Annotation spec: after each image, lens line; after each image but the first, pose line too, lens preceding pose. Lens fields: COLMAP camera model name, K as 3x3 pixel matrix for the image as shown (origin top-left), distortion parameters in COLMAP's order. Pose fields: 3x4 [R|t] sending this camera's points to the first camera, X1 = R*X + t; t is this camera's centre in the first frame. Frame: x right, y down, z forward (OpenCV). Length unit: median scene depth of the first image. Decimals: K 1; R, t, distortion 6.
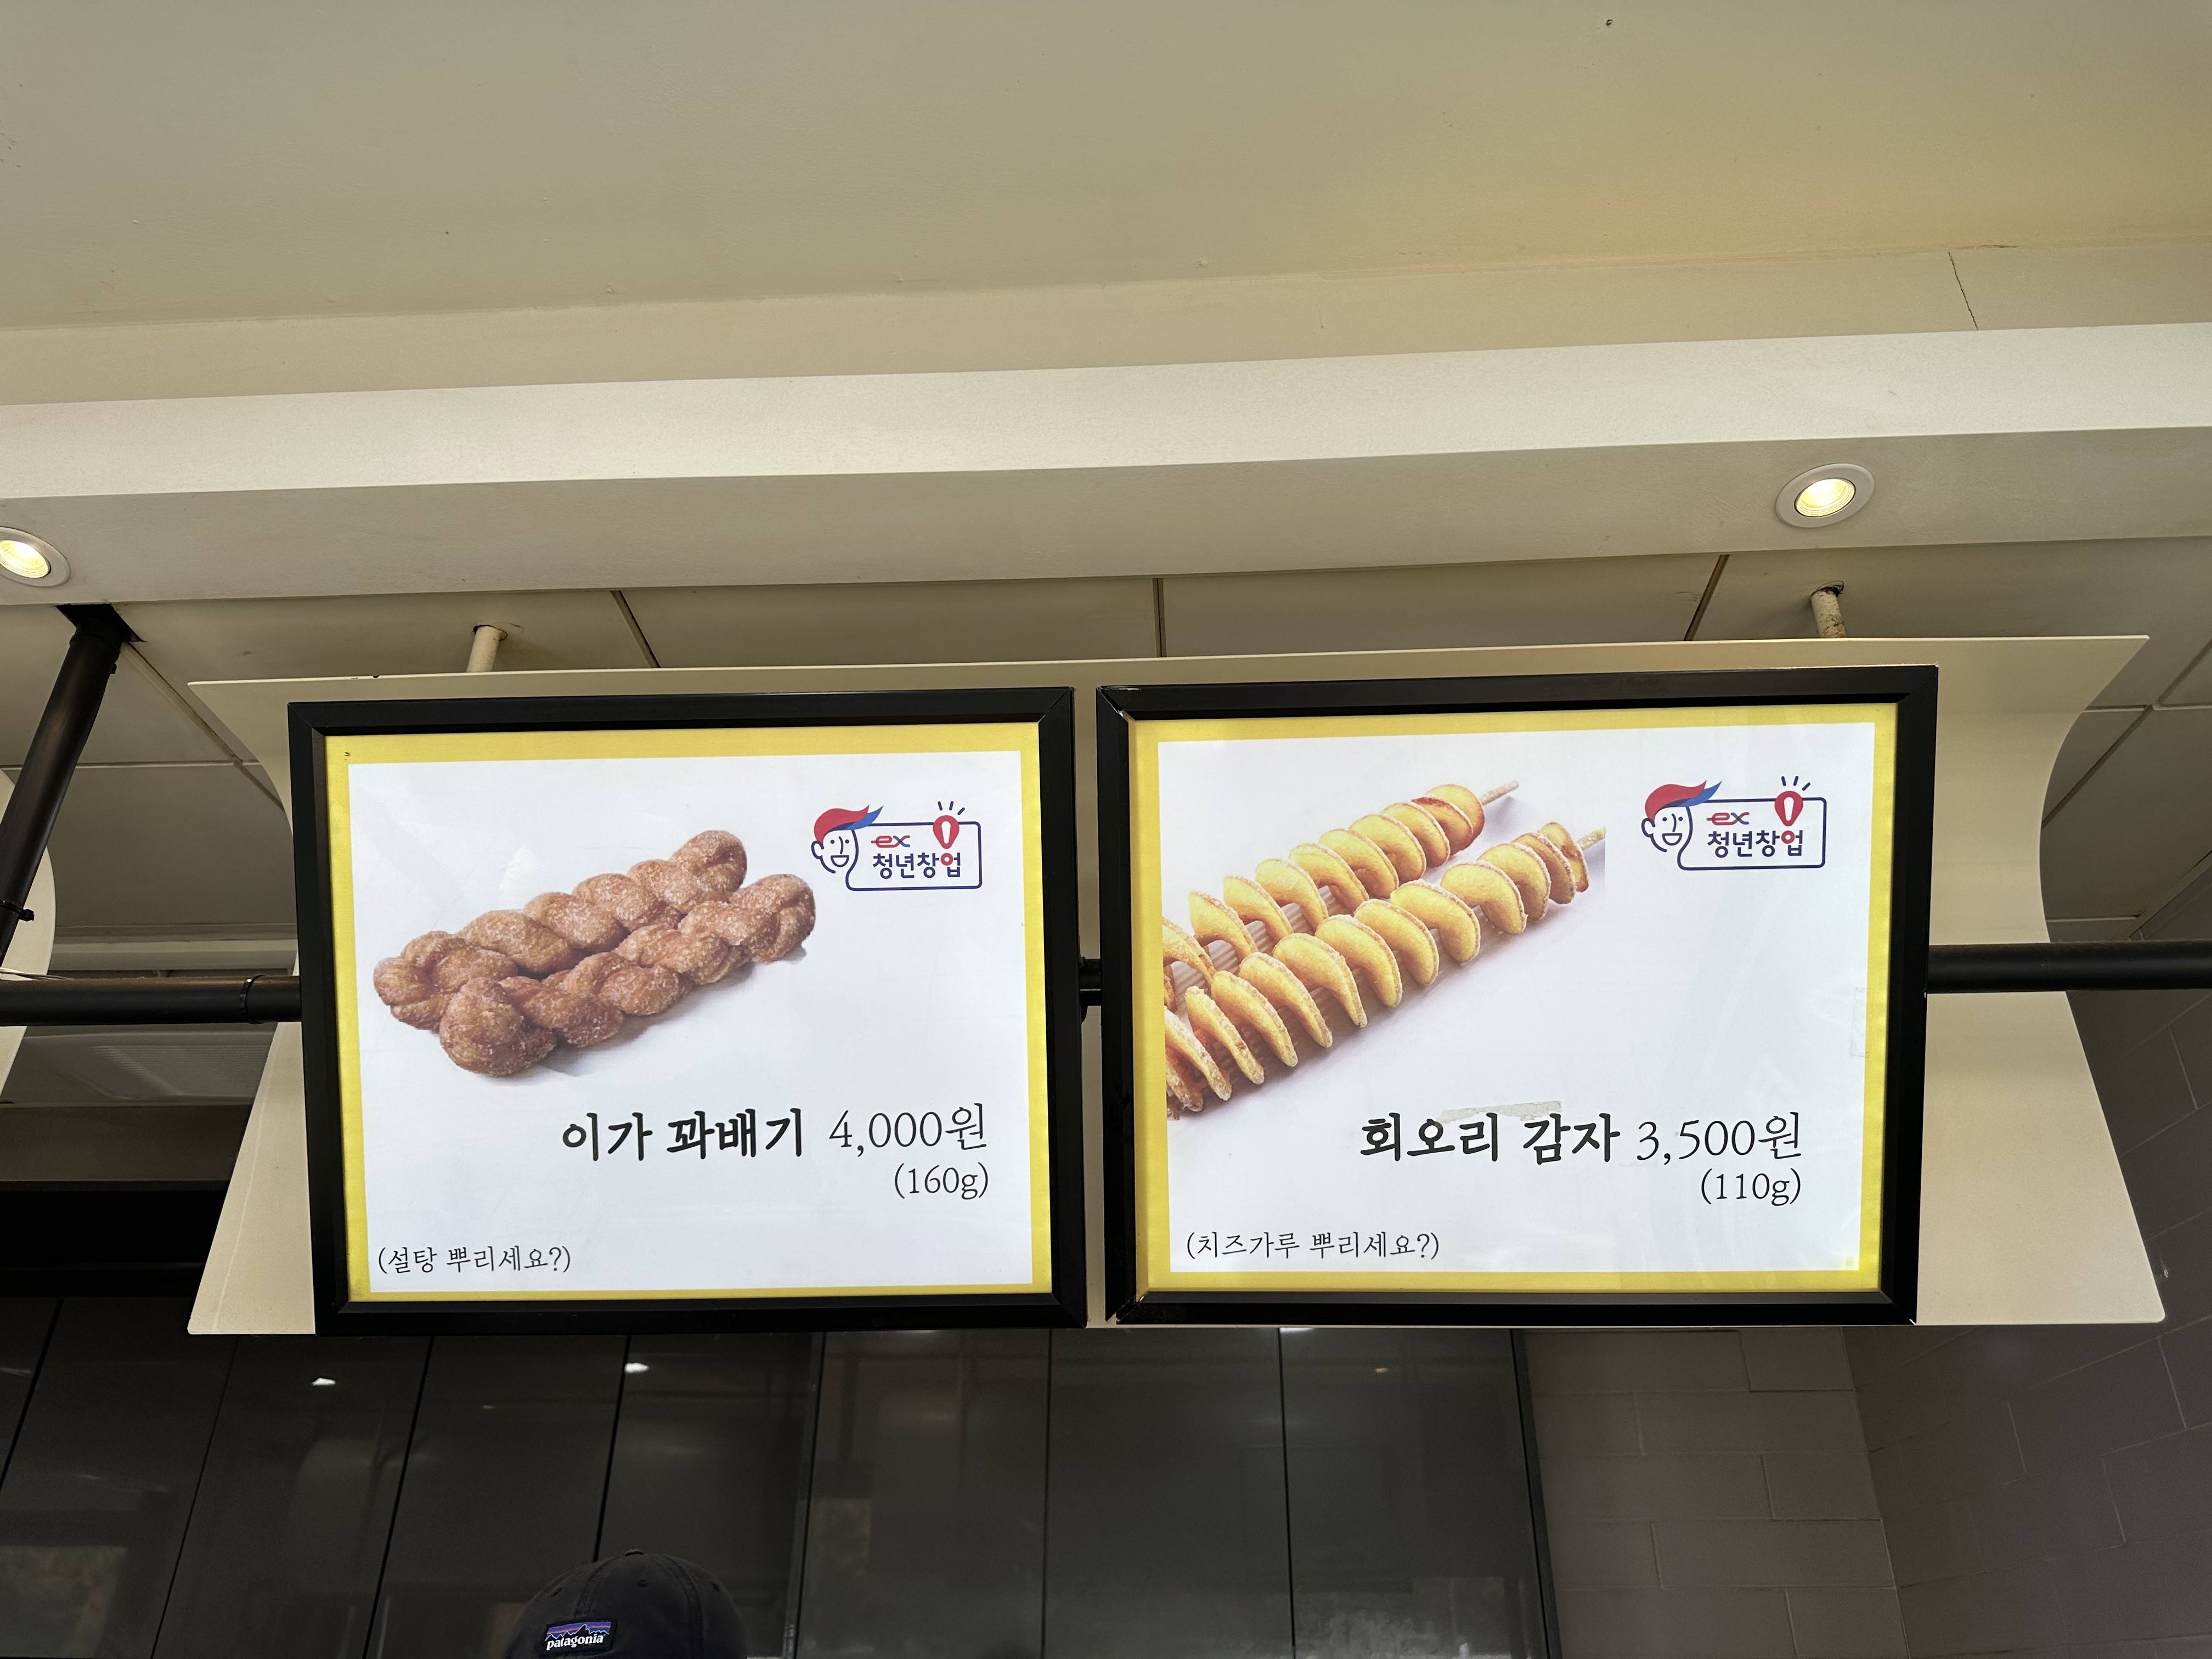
lens RADIAL K [[1576.1, 0, 1106.0], [0, 1576.1, 829.5], [0, 0, 1]] dist [0.201956, -0.446097]
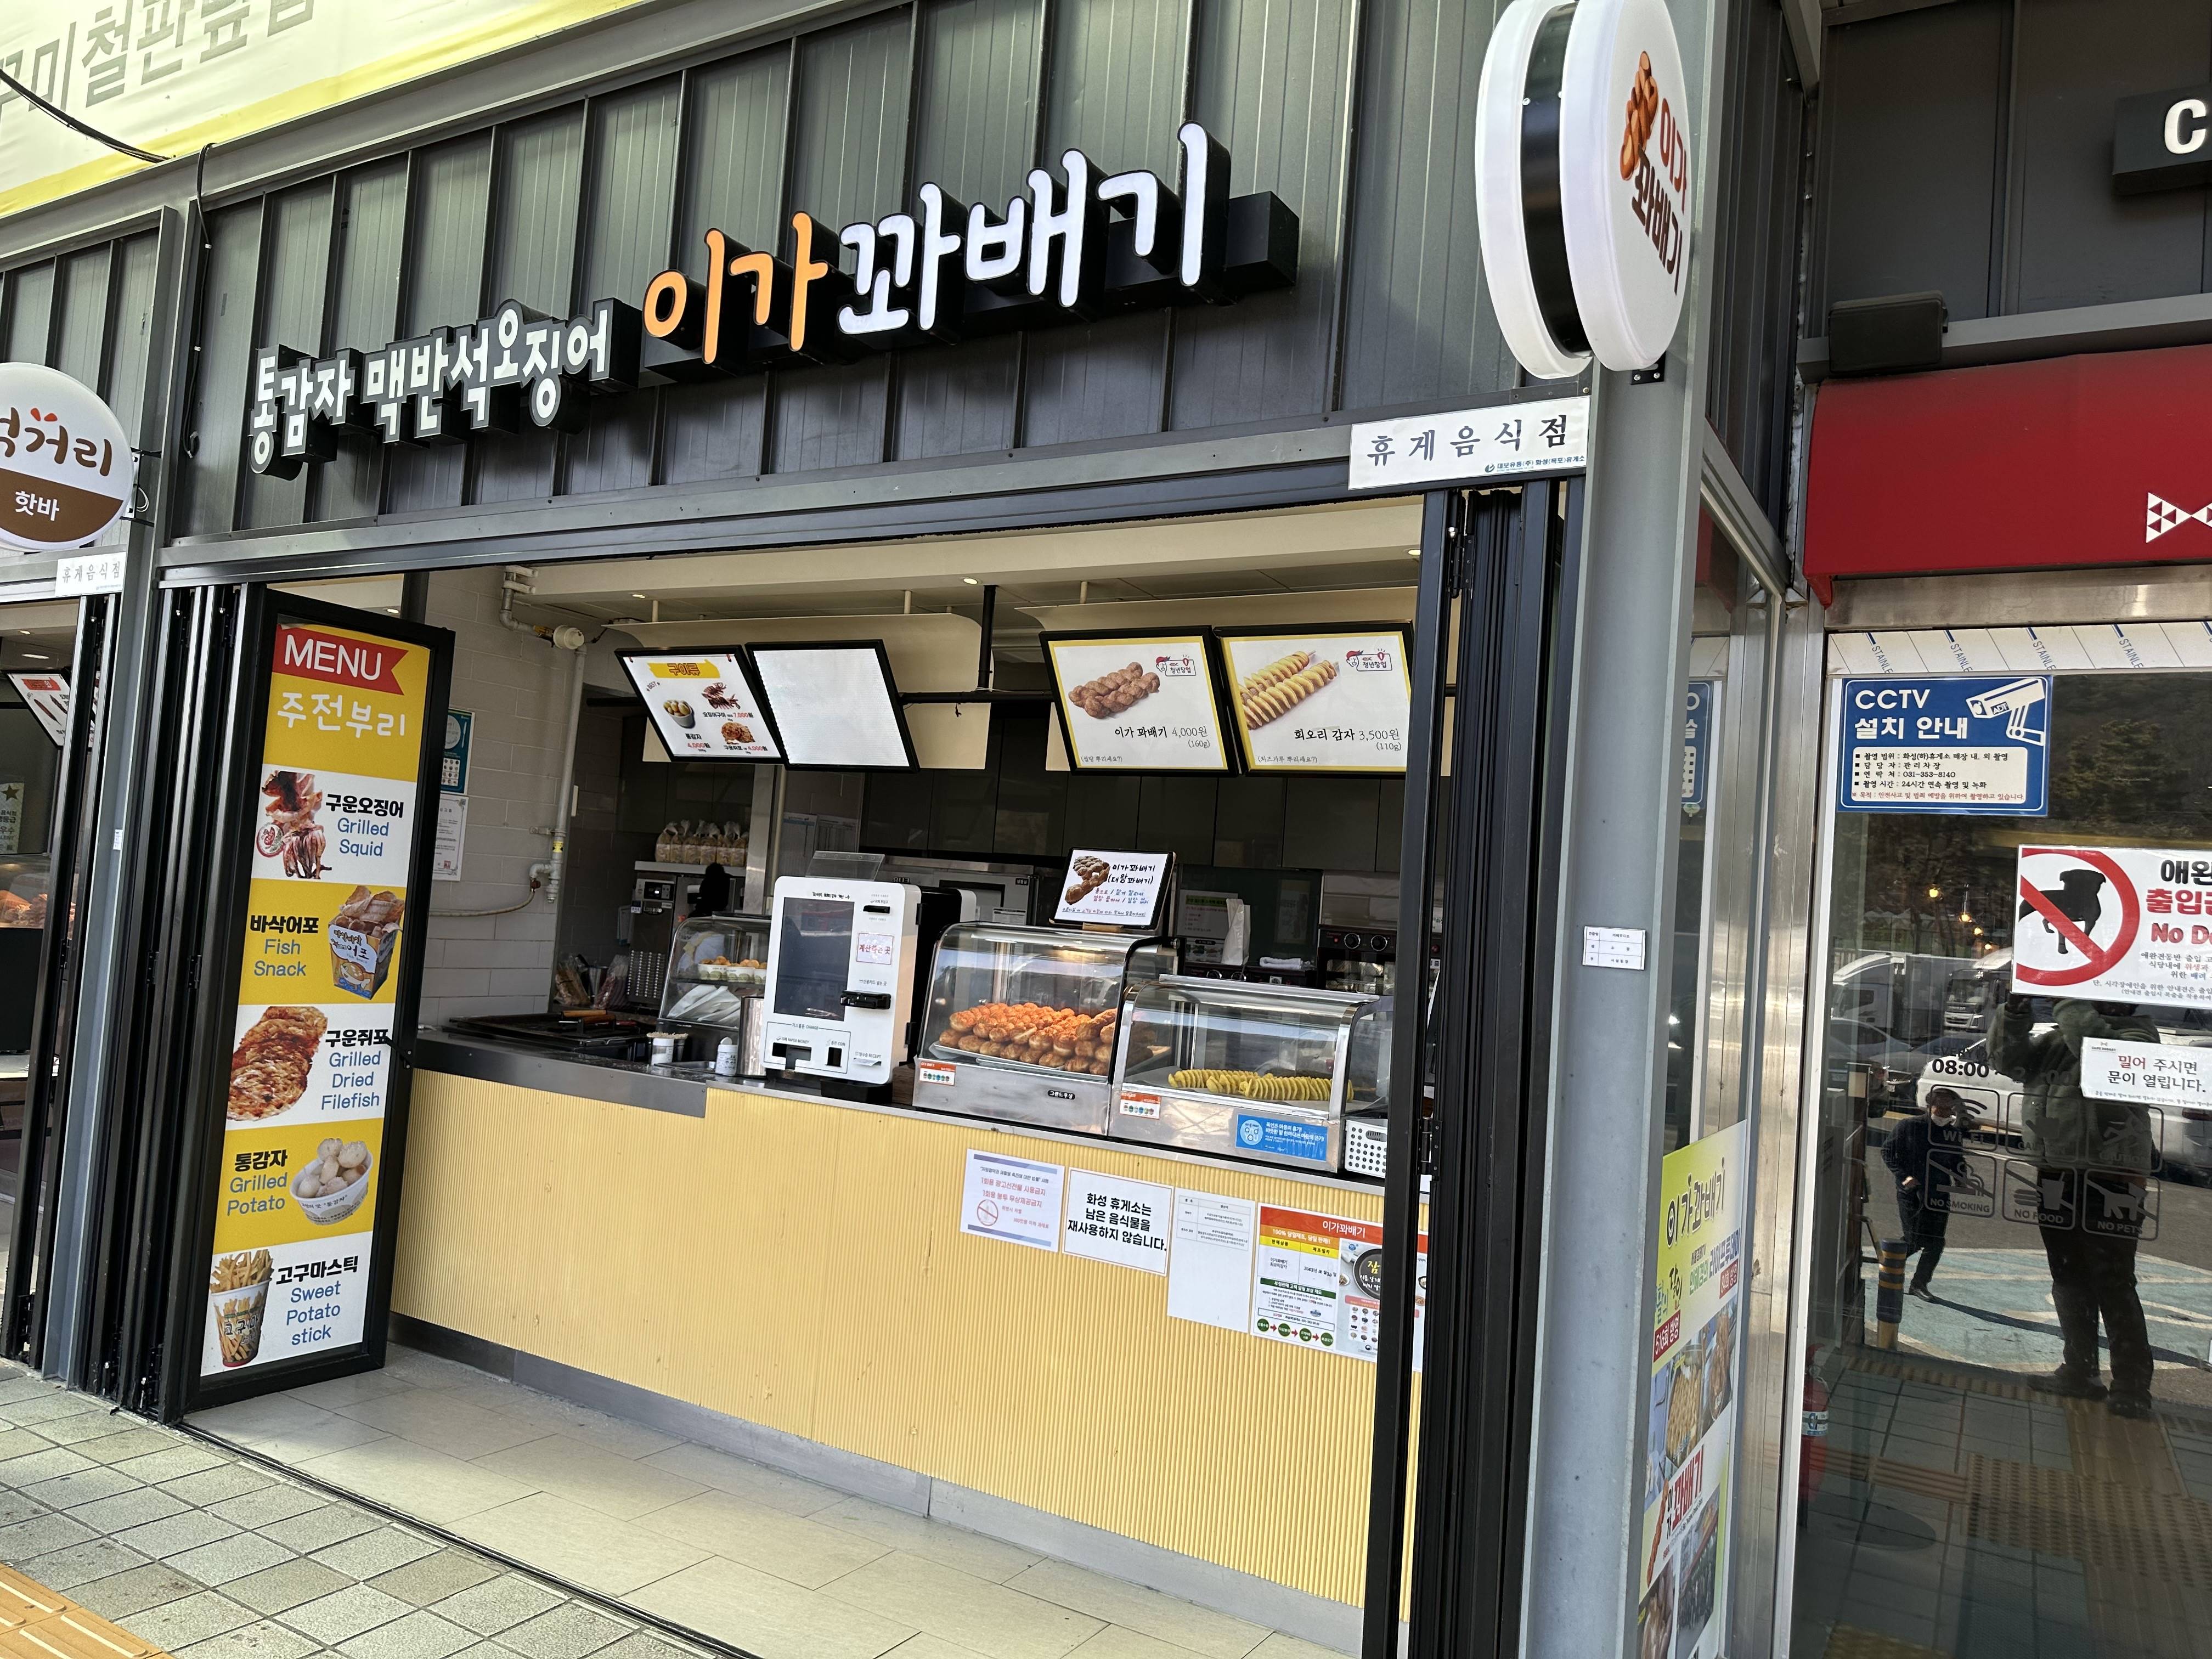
lens RADIAL K [[1576.1, 0, 1106.0], [0, 1576.1, 829.5], [0, 0, 1]] dist [0.201956, -0.446097]
pose [[0.884690, 0.030203, -0.465200, 1.550557], [0.167009, 0.911129, 0.376764, -1.123591], [0.435237, -0.411012, 0.801023, -2.382797]]
